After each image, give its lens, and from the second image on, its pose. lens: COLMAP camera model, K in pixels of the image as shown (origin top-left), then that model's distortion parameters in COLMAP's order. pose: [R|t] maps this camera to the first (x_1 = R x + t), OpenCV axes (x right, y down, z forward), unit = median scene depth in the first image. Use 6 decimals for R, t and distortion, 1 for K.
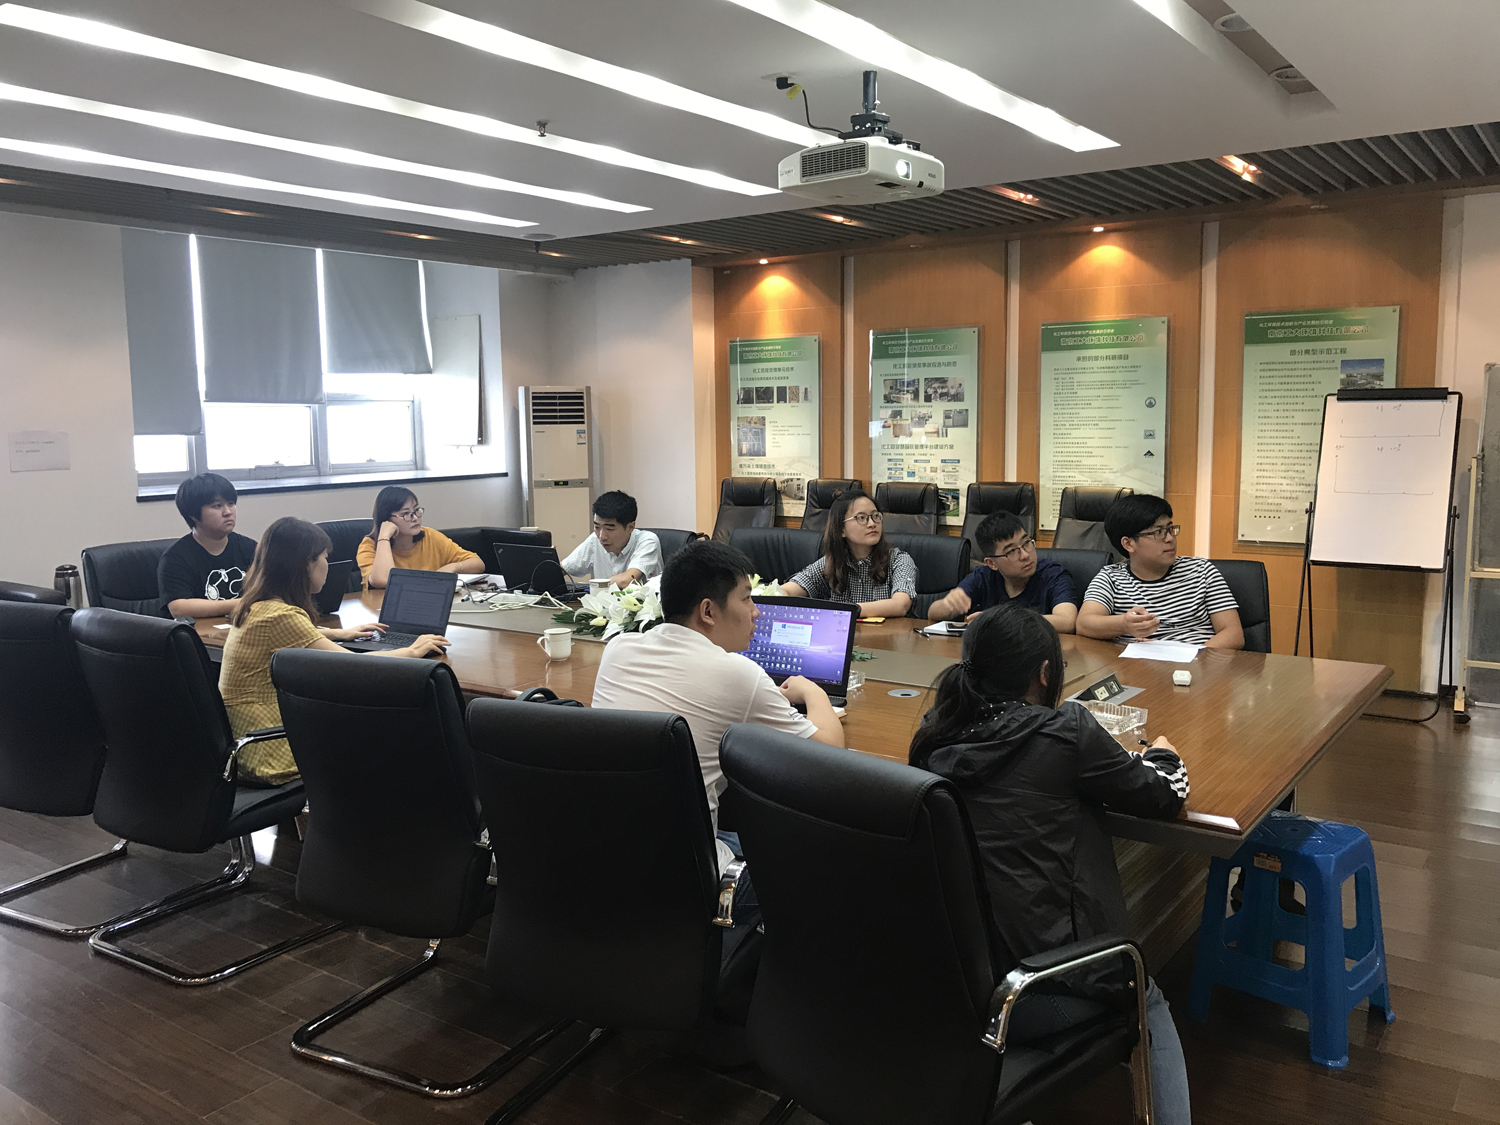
lens RADIAL K [[1234.1, 0, 729.5], [0, 1234.1, 581.2], [0, 0, 1]] dist [0.072697, -0.132973]
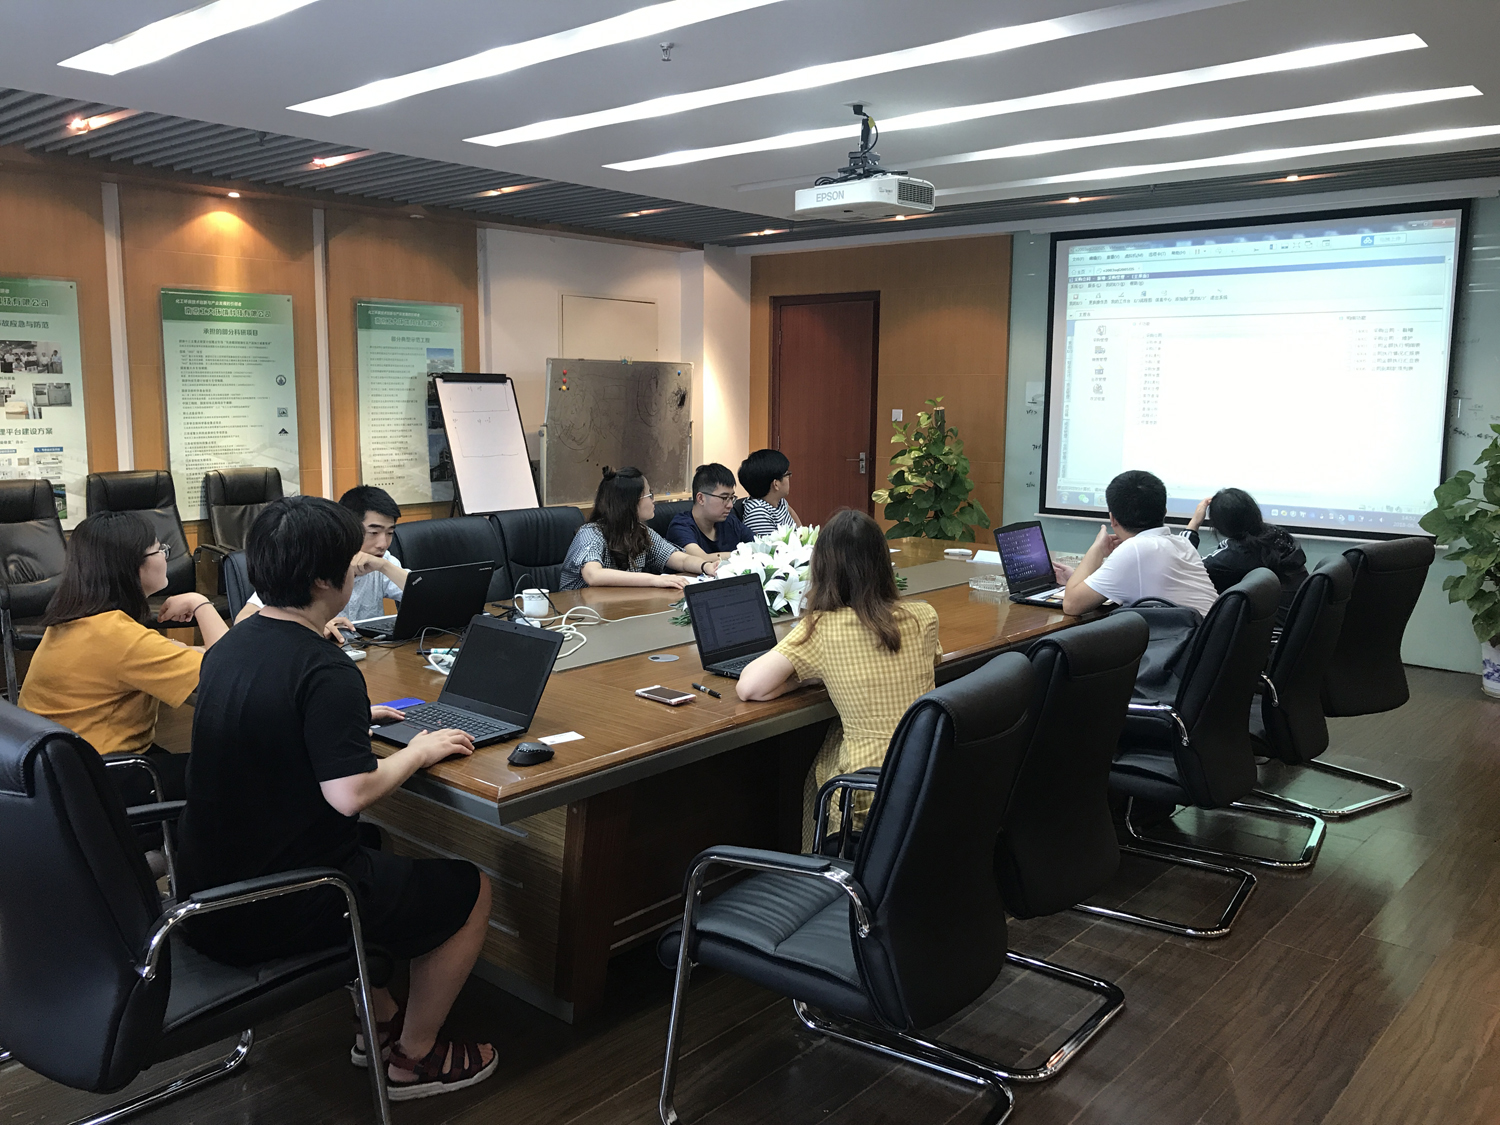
lens RADIAL K [[1233.2, 0, 750.0], [0, 1233.2, 562.5], [0, 0, 1]] dist [0.006602, 0.015201]
pose [[0.085017, -0.130787, 0.987759, -0.564728], [0.131231, 0.984181, 0.119018, -0.061980], [-0.987700, 0.119506, 0.100836, 0.495122]]
